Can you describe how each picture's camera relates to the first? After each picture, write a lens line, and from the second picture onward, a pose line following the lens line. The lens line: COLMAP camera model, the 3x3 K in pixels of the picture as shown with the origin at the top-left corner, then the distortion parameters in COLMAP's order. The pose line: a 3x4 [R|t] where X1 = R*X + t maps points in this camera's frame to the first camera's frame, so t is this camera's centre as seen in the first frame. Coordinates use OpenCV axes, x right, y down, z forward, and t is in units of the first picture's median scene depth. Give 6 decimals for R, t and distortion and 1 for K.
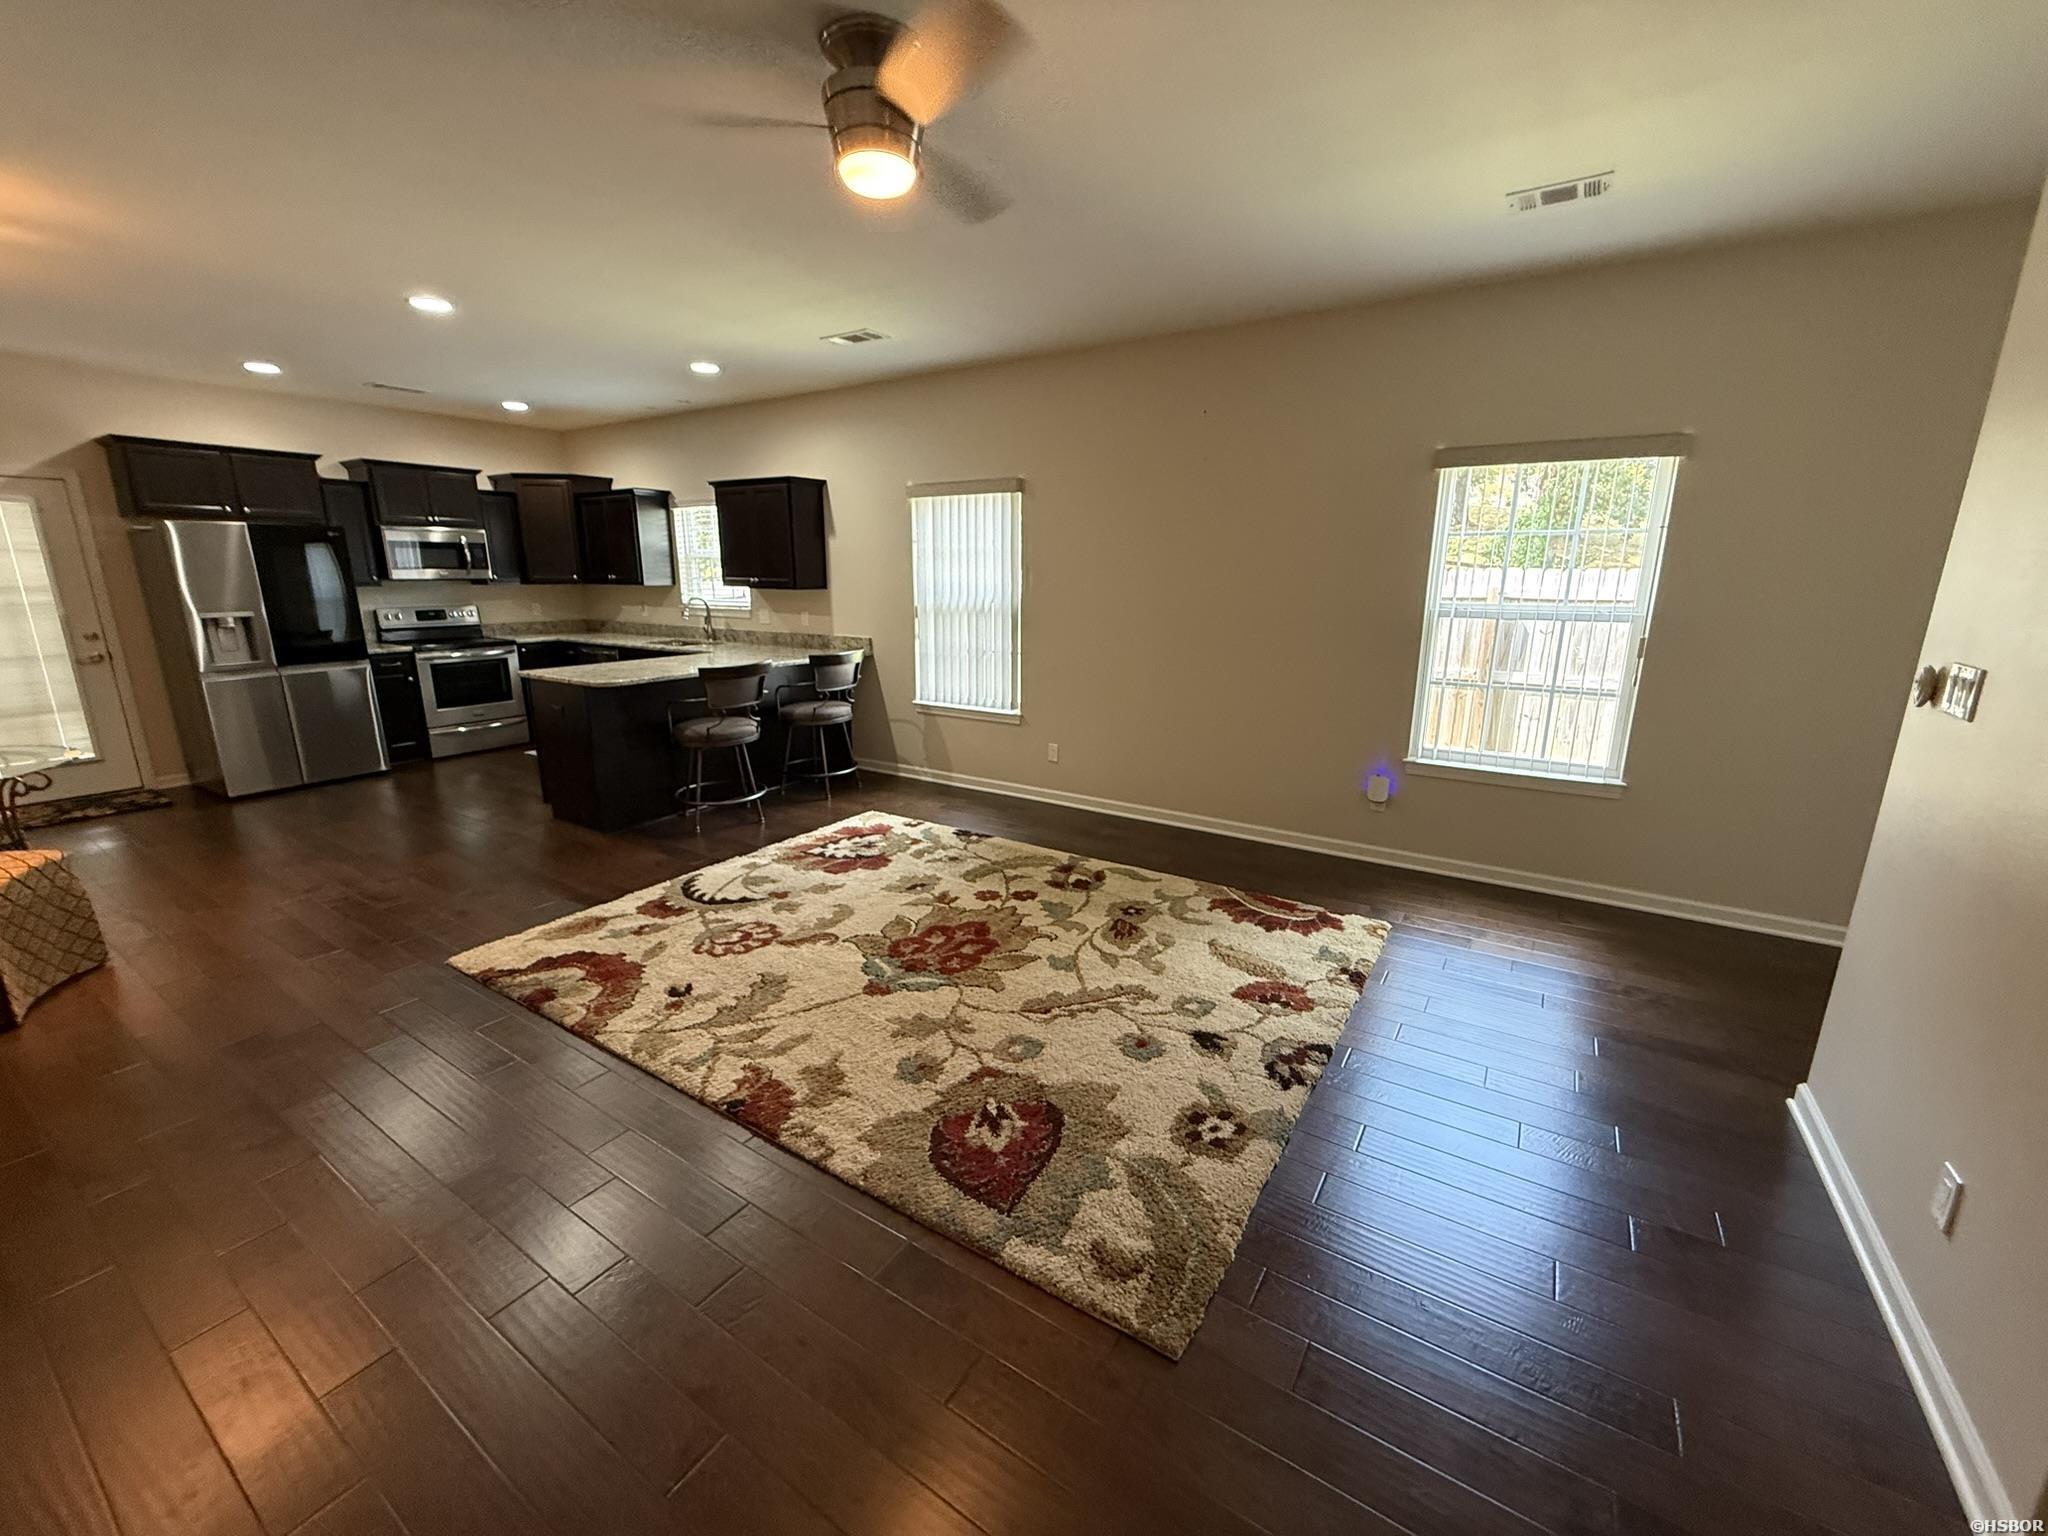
lens RADIAL K [[817.4, 0, 1015.8], [0, 817.4, 766.4], [0, 0, 1]] dist [-0.003044, 0.000872]
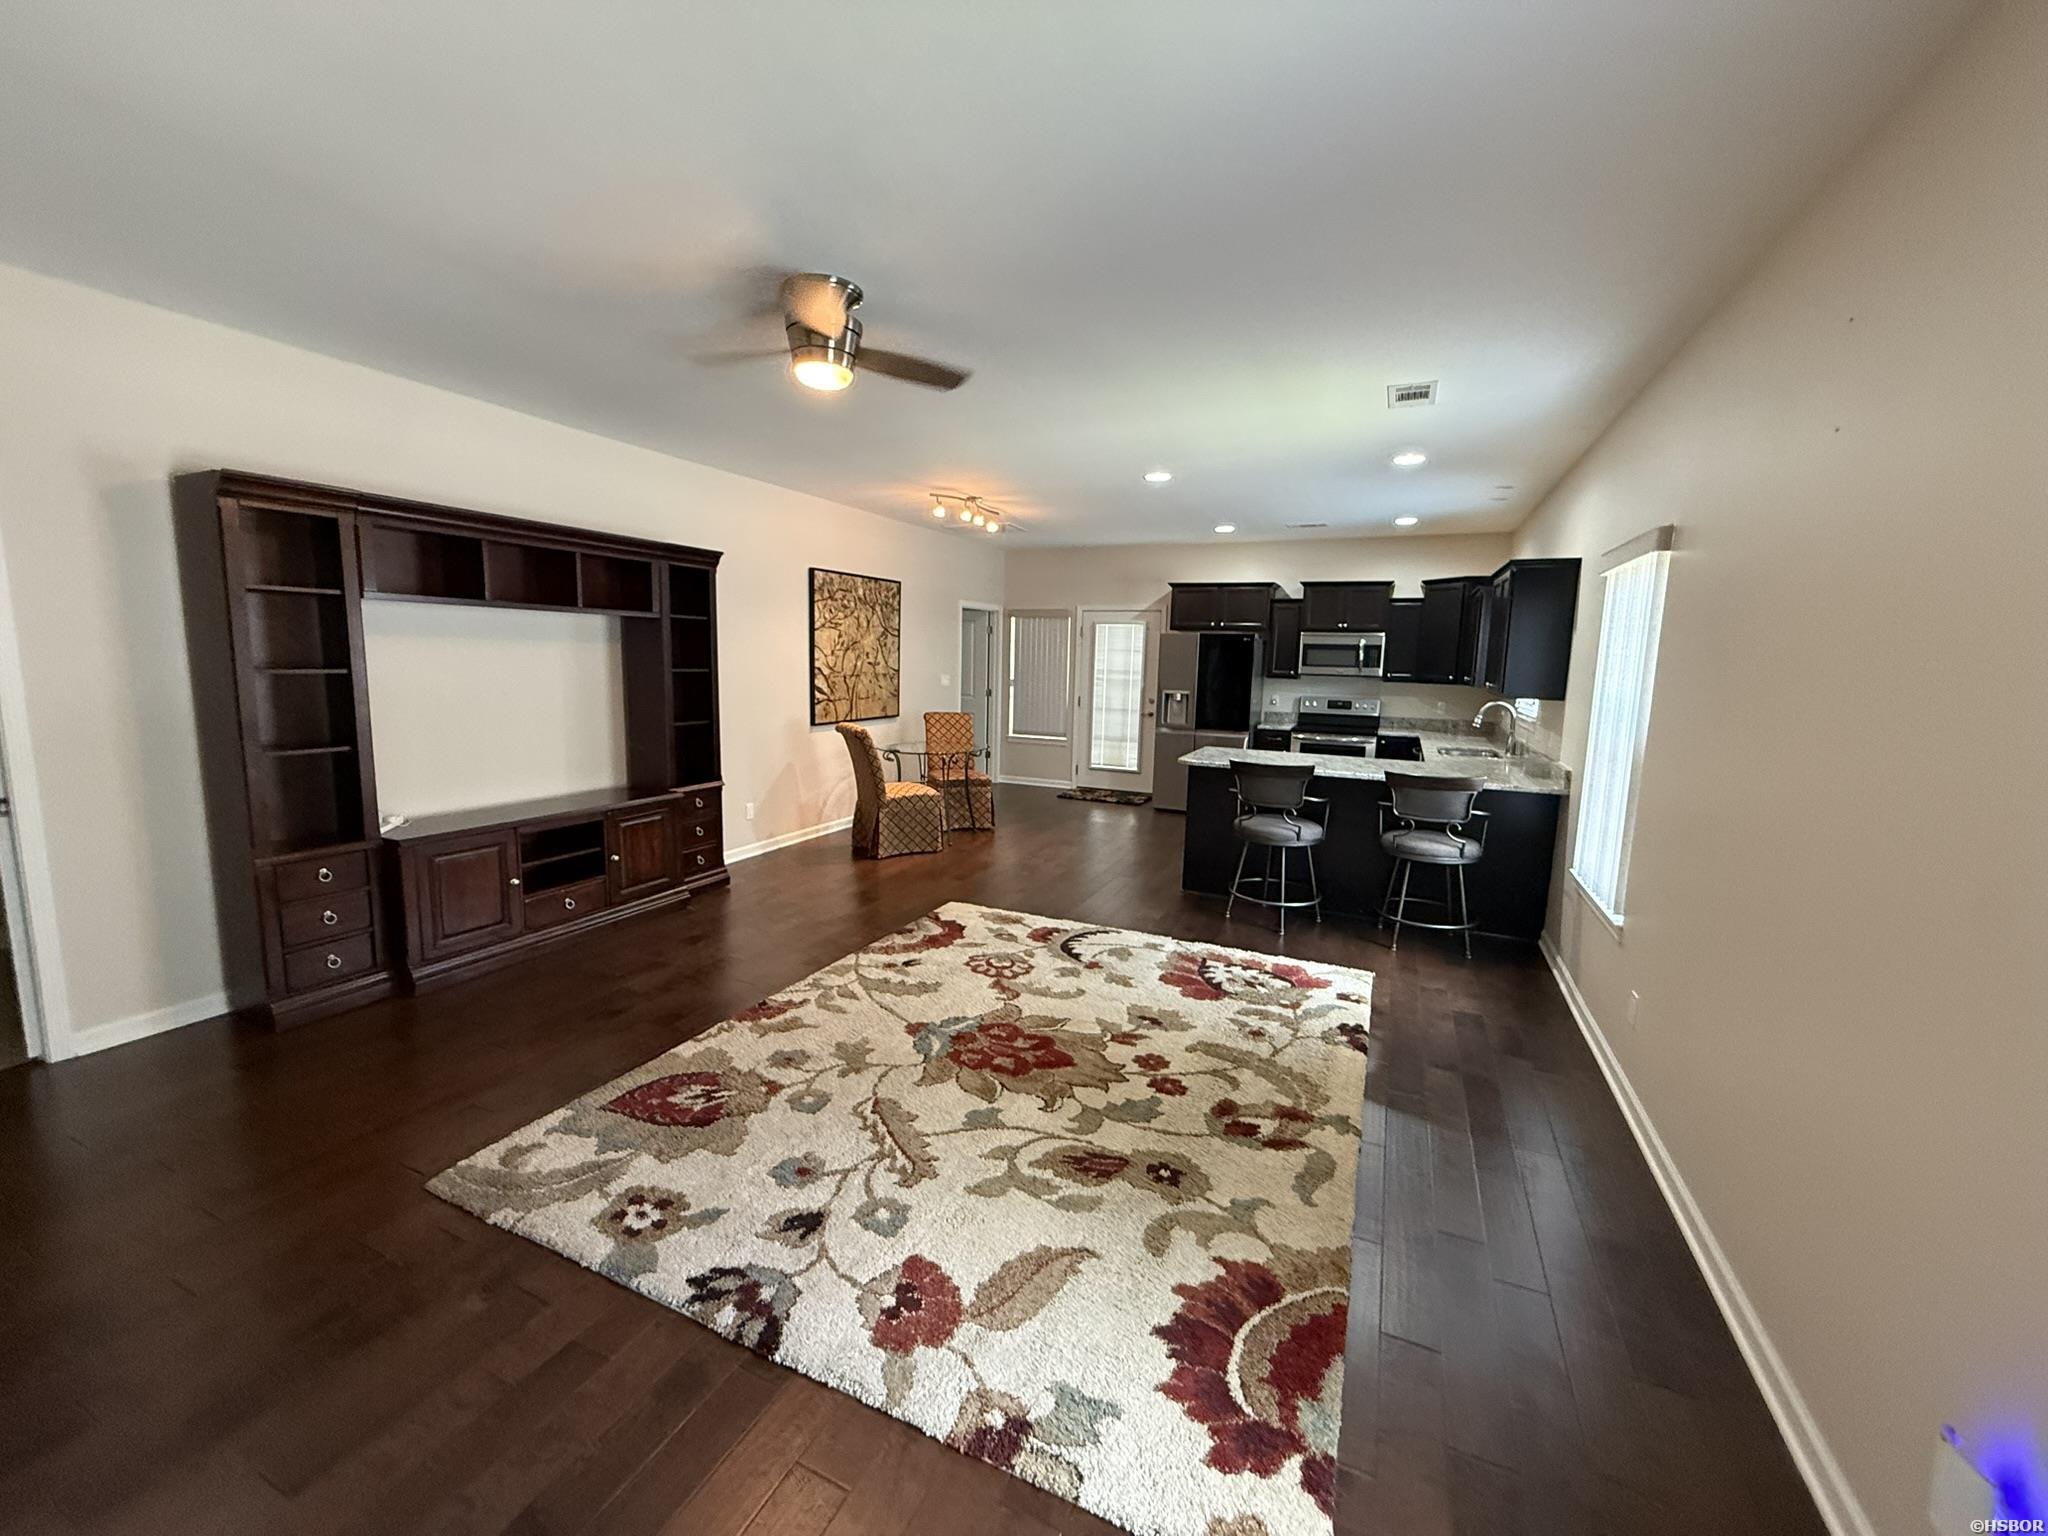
lens RADIAL K [[817.4, 0, 1015.8], [0, 817.4, 766.4], [0, 0, 1]] dist [-0.003044, 0.000872]
pose [[0.144663, 0.135898, -0.980104, 0.733726], [-0.255873, 0.961970, 0.095617, -0.174827], [0.955825, 0.236950, 0.173934, 0.691811]]
